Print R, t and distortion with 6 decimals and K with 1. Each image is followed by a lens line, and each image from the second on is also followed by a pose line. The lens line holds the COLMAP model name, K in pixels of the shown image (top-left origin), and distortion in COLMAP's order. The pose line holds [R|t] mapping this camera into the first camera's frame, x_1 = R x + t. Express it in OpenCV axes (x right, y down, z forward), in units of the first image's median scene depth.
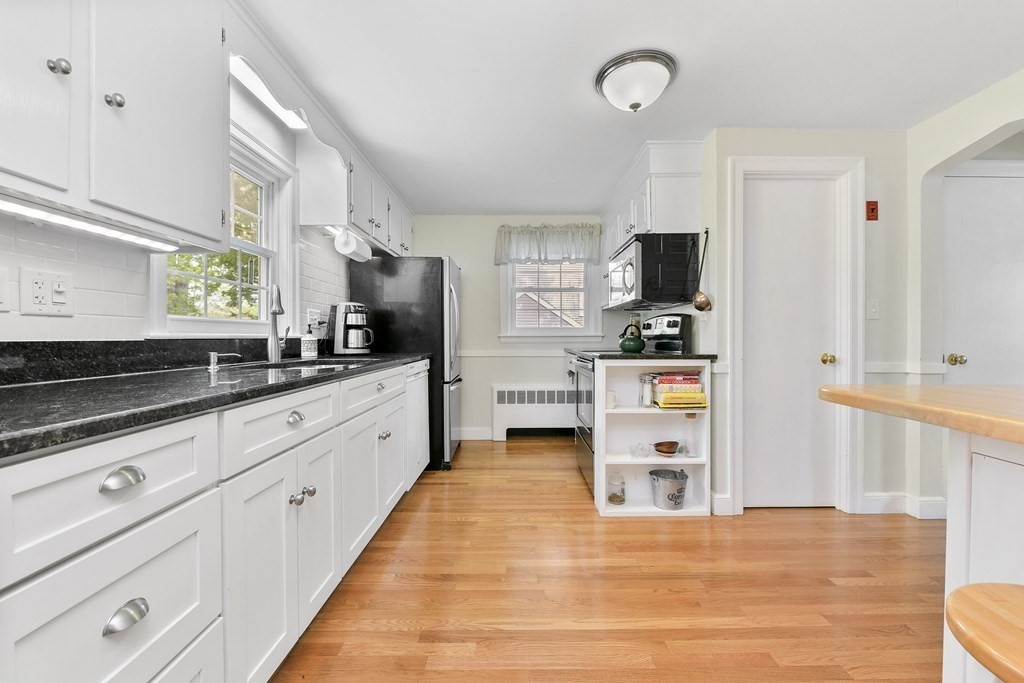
lens RADIAL K [[406.0, 0, 519.1], [0, 406.0, 338.6], [0, 0, 1]] dist [-0.007623, -0.000267]
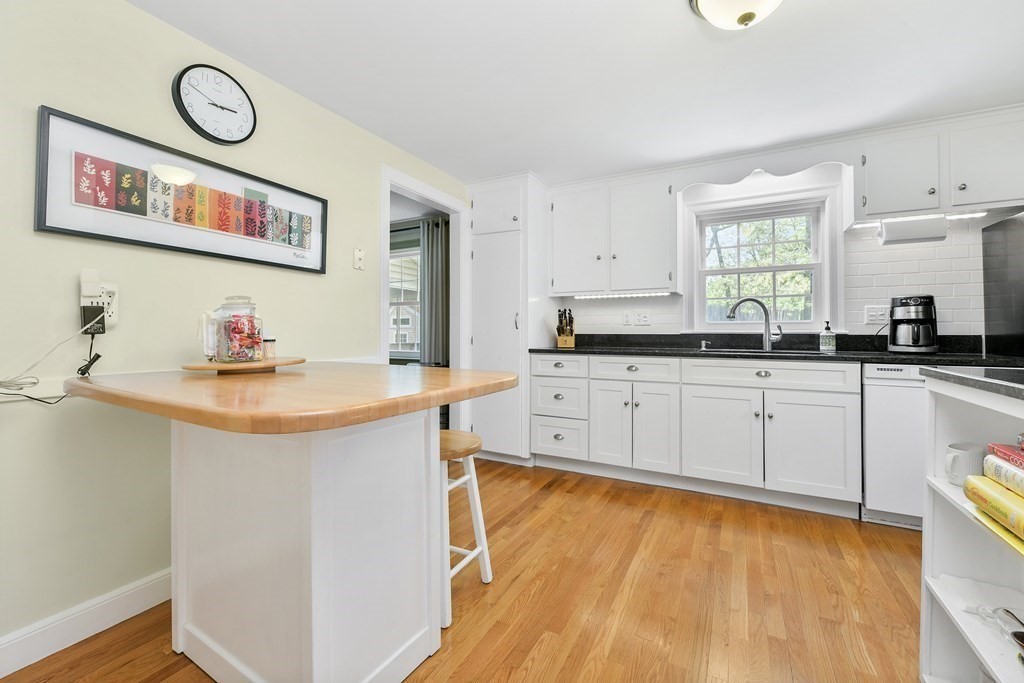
lens RADIAL K [[406.0, 0, 519.1], [0, 406.0, 338.6], [0, 0, 1]] dist [-0.007623, -0.000267]
pose [[-0.475240, 0.003598, -0.879849, 0.845390], [-0.009018, 0.999919, 0.008960, 0.008695], [0.879810, 0.012193, -0.475169, 0.746299]]
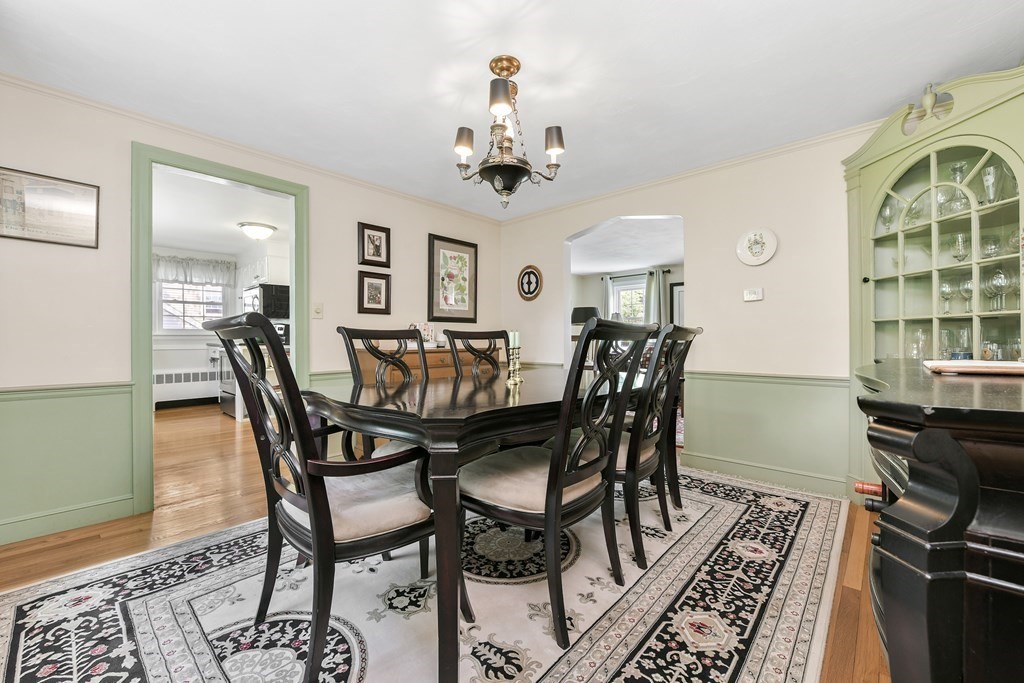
lens RADIAL K [[406.0, 0, 519.1], [0, 406.0, 338.6], [0, 0, 1]] dist [-0.007623, -0.000267]
pose [[0.676703, -0.002180, 0.736252, -0.329036], [0.006045, 0.999978, -0.002595, 0.028123], [-0.736231, 0.006207, 0.676702, -1.349104]]
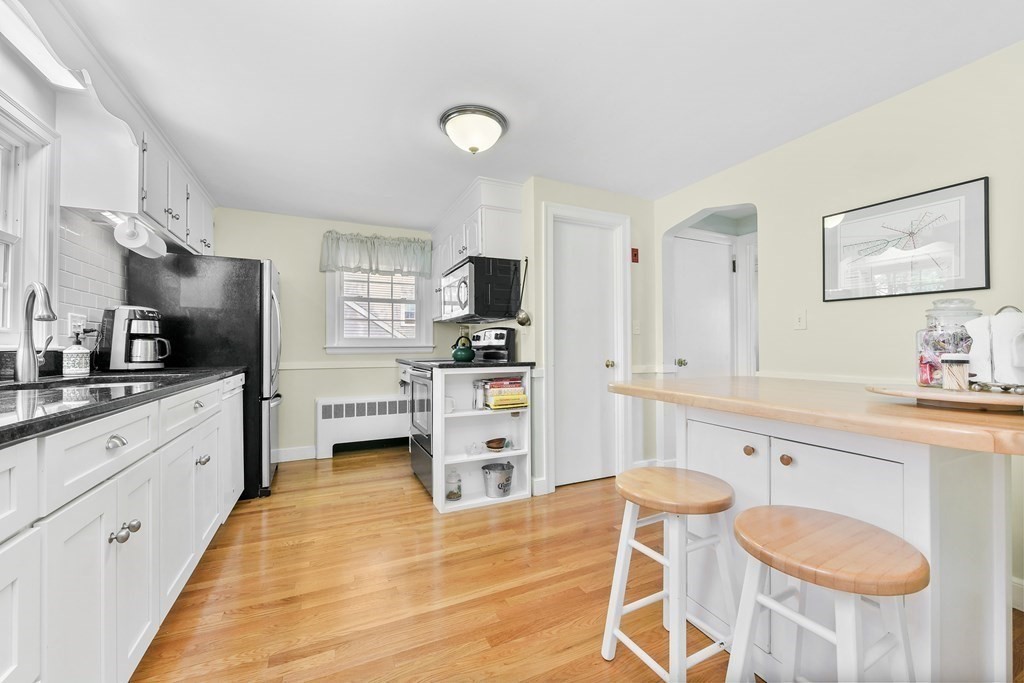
lens RADIAL K [[406.0, 0, 519.1], [0, 406.0, 338.6], [0, 0, 1]] dist [-0.007623, -0.000267]
pose [[0.904553, 0.006414, 0.426313, -0.068787], [0.004537, 0.999685, -0.024666, -0.000744], [-0.426337, 0.024246, 0.904239, -0.074329]]
